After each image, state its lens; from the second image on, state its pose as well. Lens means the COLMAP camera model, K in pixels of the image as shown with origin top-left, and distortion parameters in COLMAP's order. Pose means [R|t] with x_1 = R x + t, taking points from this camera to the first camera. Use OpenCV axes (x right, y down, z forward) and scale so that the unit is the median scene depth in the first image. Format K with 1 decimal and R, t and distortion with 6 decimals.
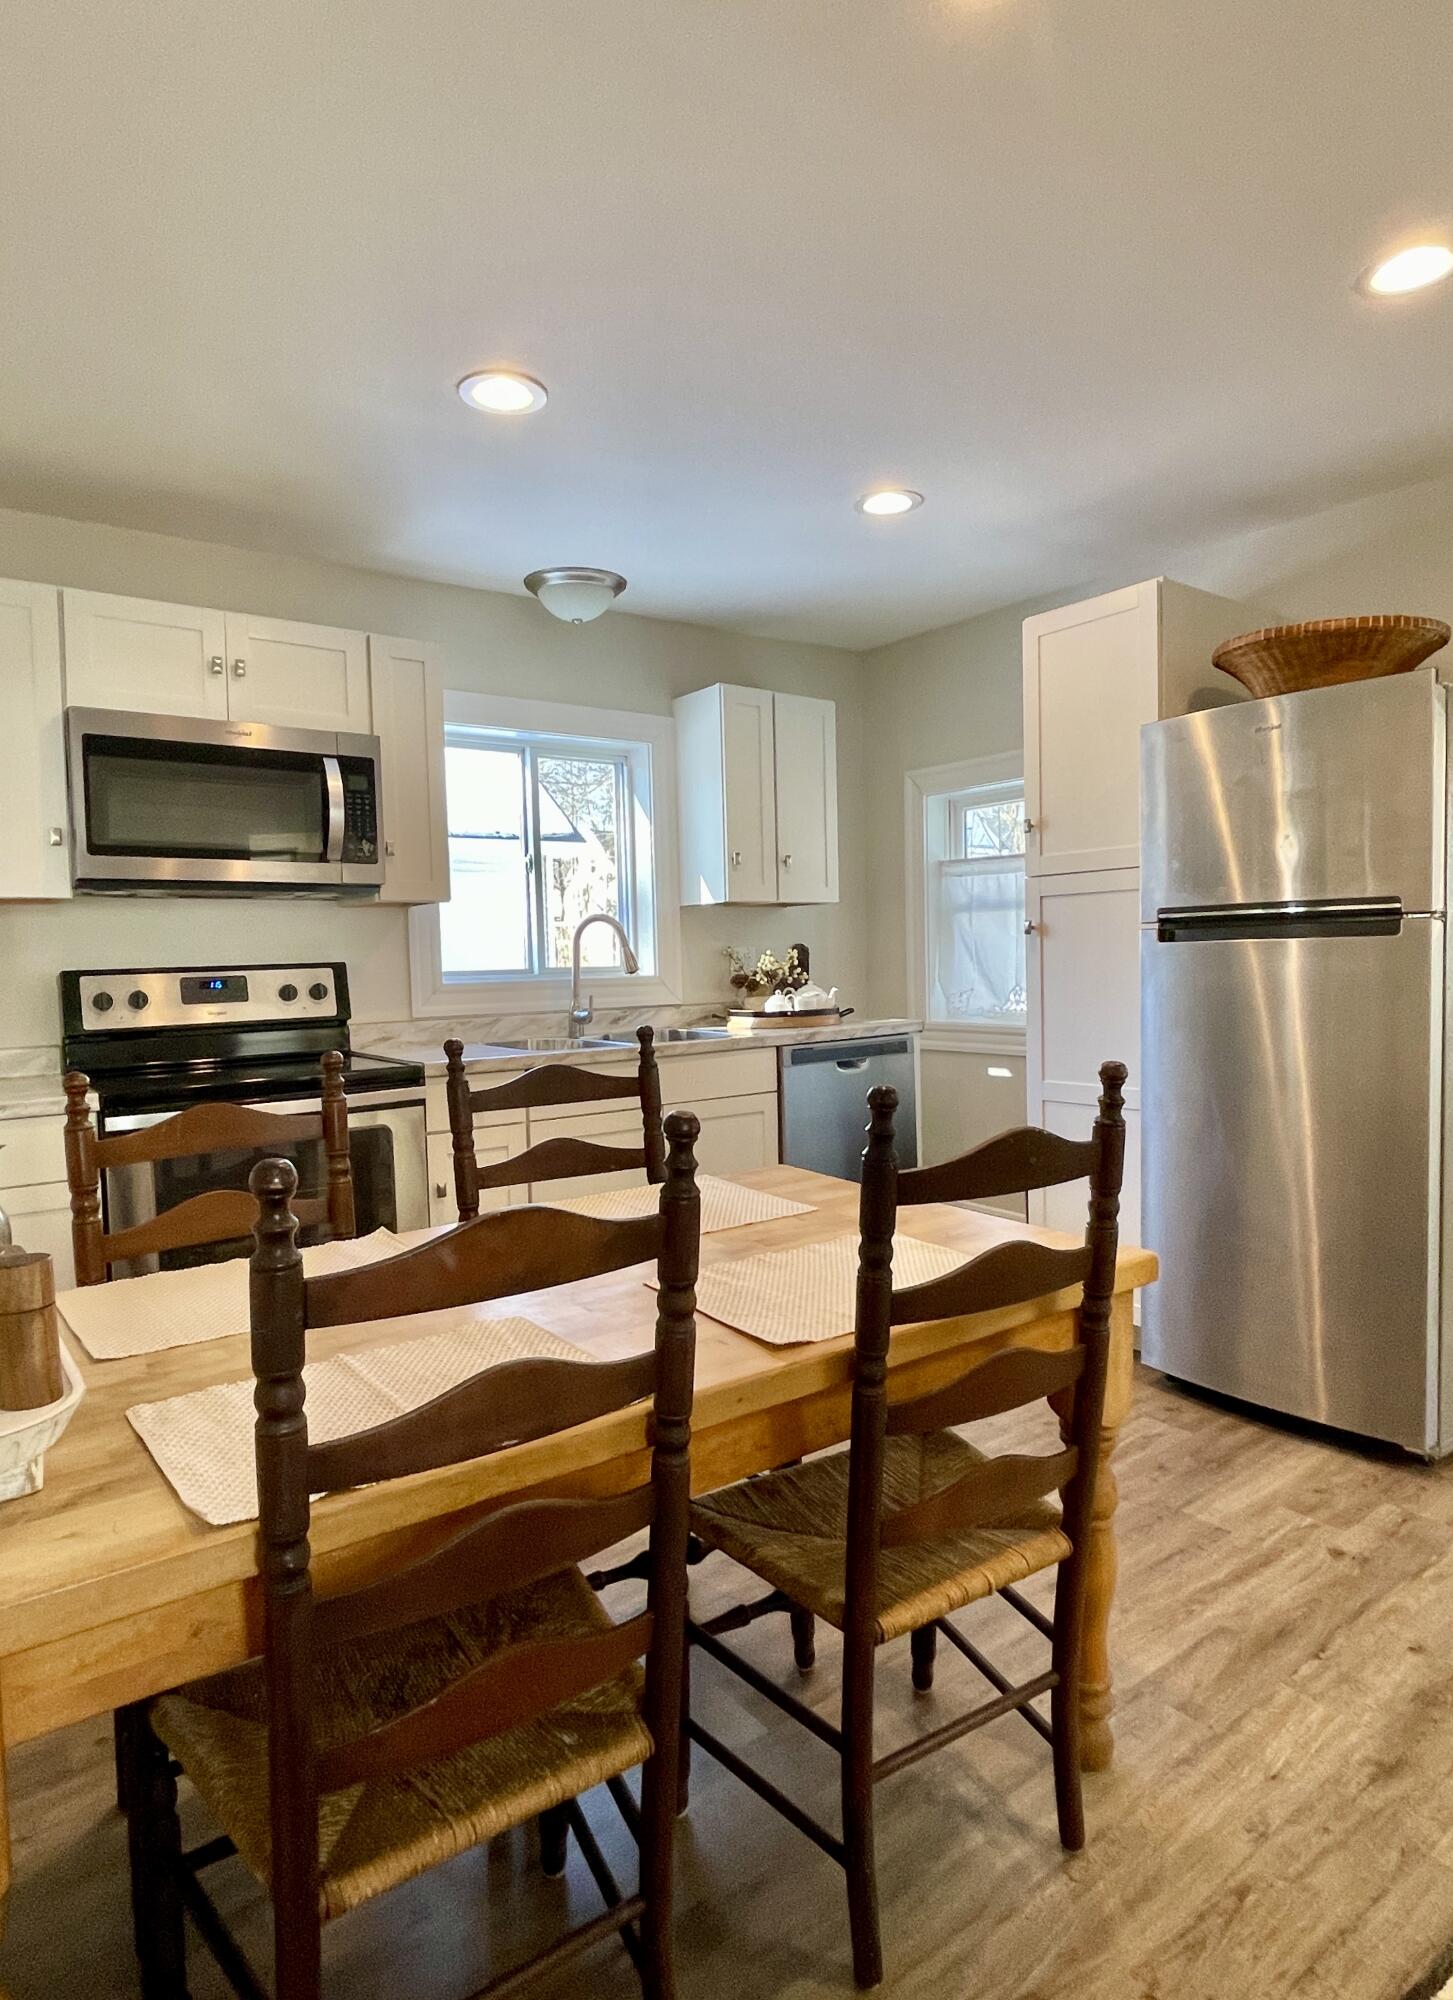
lens RADIAL K [[1148.0, 0, 724.7], [0, 1148.0, 996.5], [0, 0, 1]] dist [-0.005739, -0.000914]
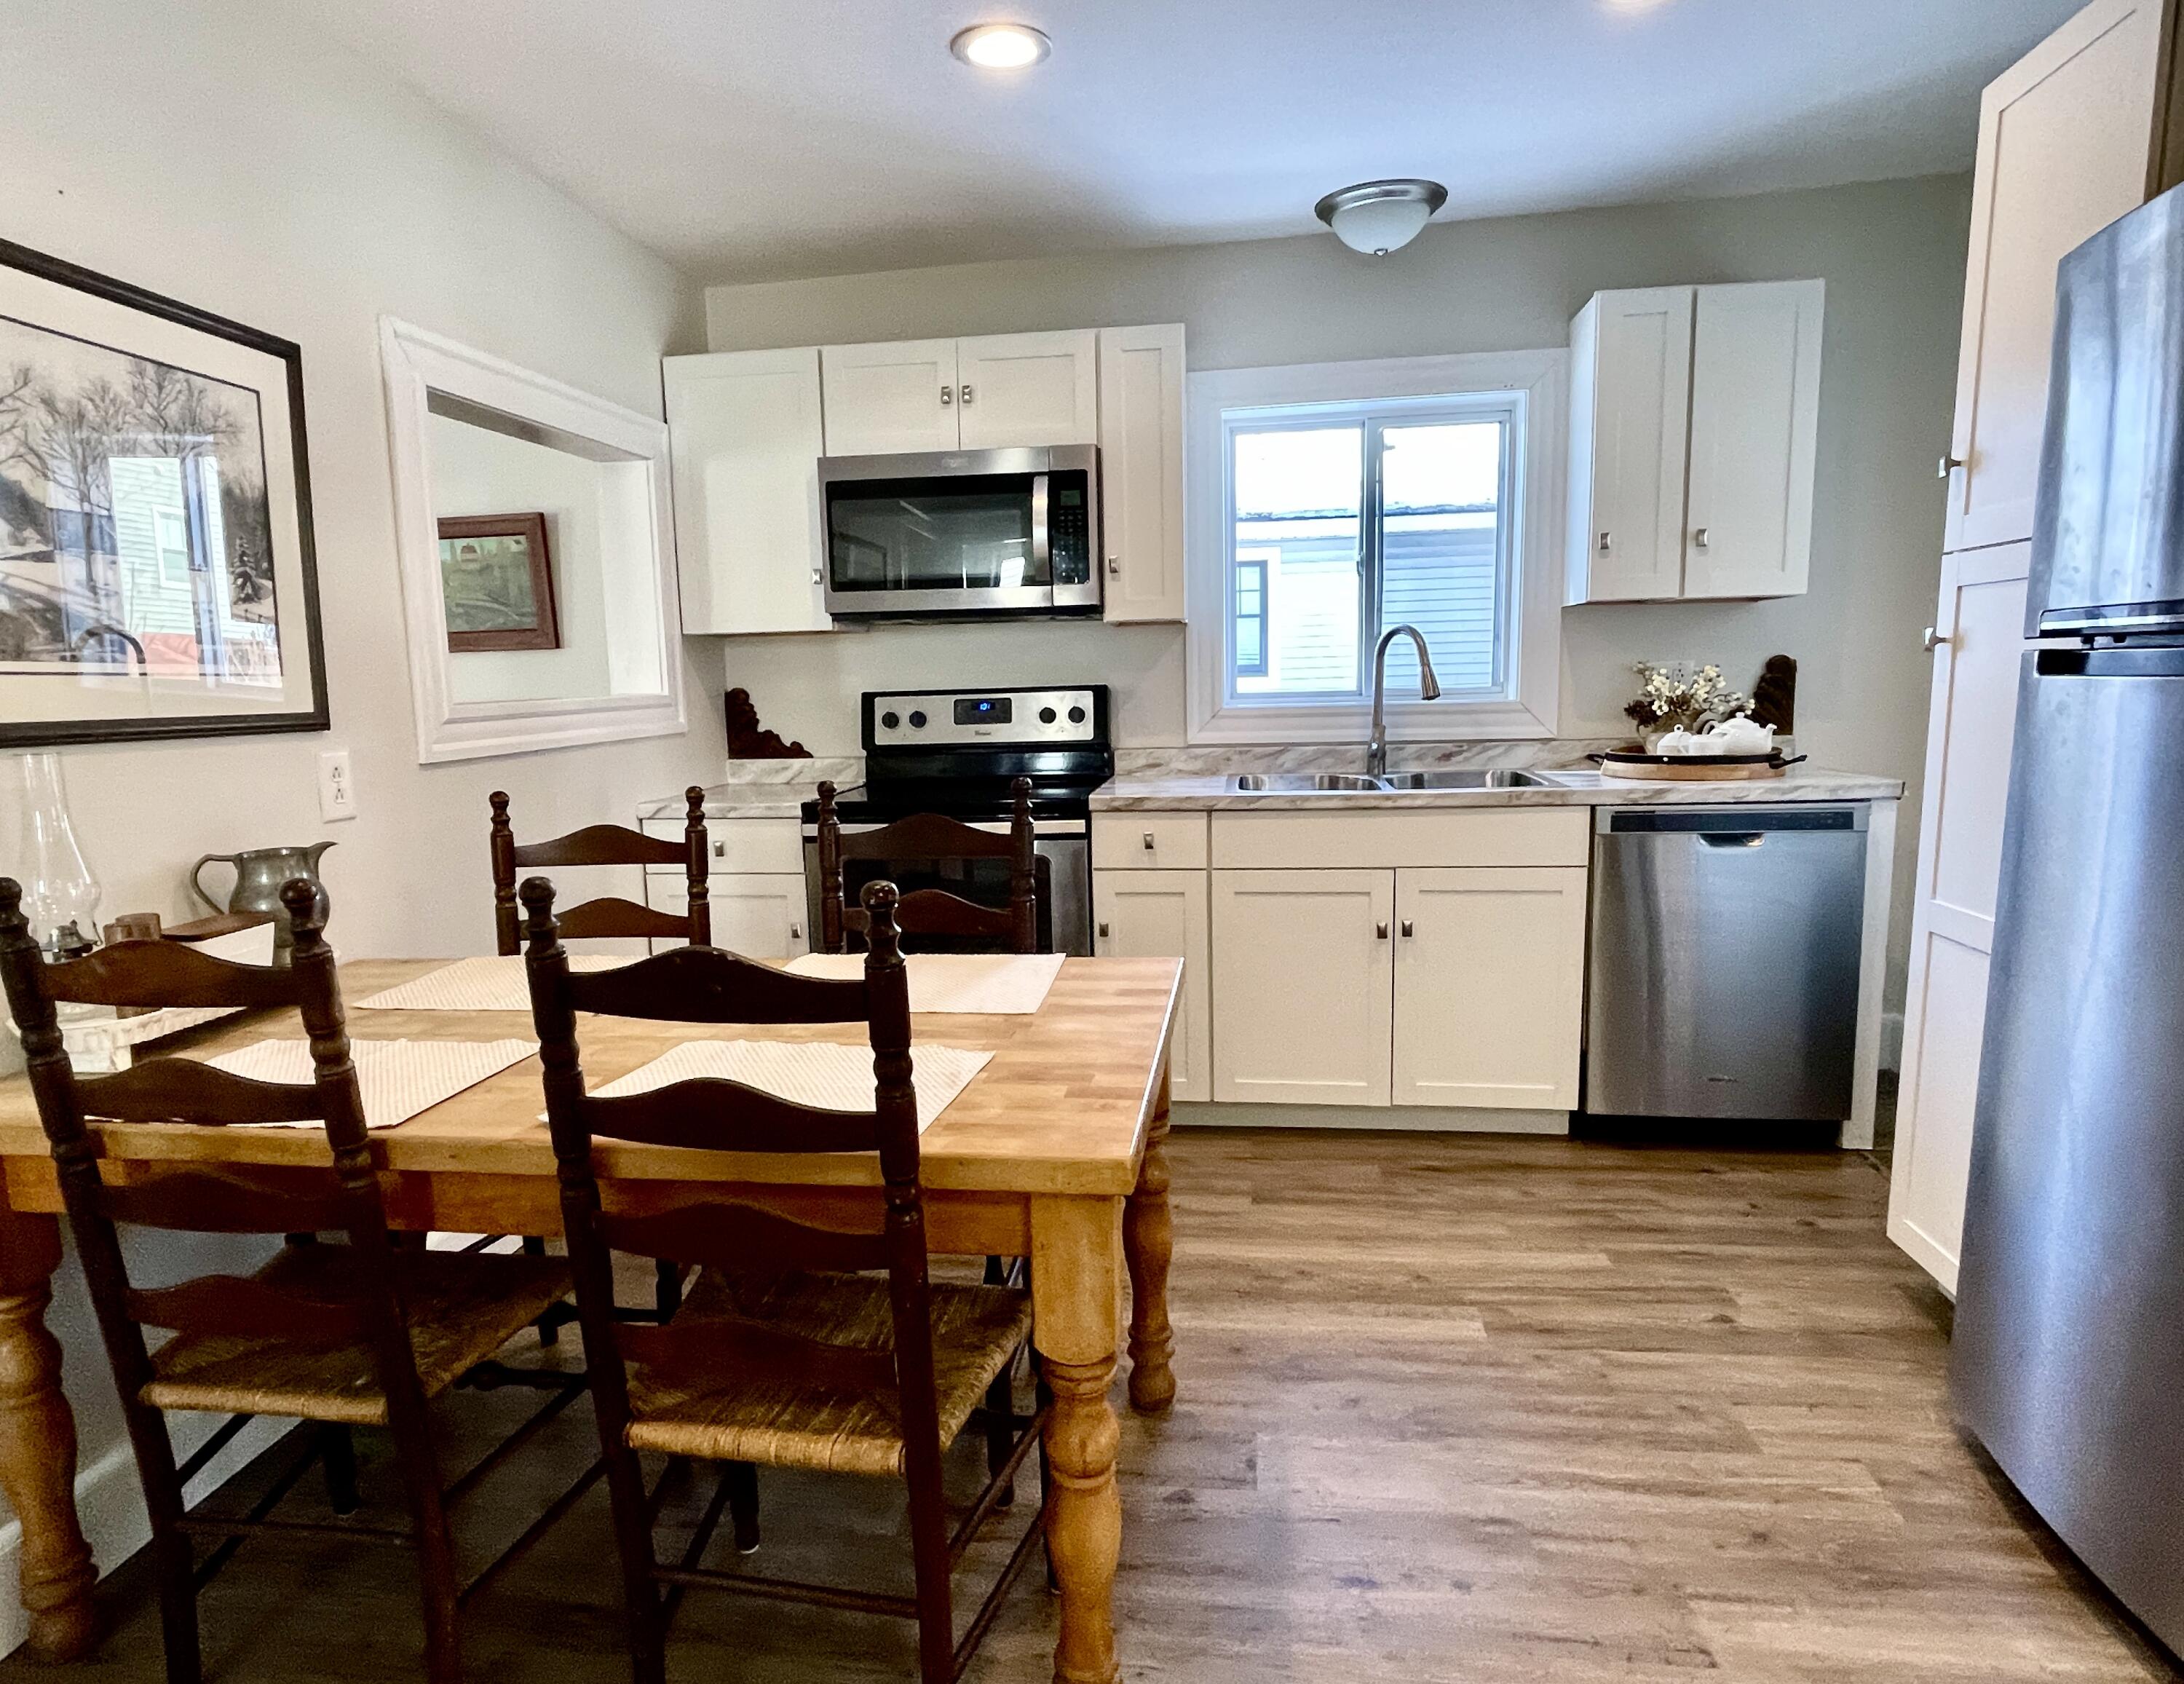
lens RADIAL K [[1298.7, 0, 1087.1], [0, 1298.7, 853.1], [0, 0, 1]] dist [0.009031, -0.002730]
pose [[0.703661, 0.105064, -0.702725, 0.468923], [-0.016006, 0.991100, 0.132151, -0.035281], [0.710356, -0.081742, 0.699080, 0.222868]]
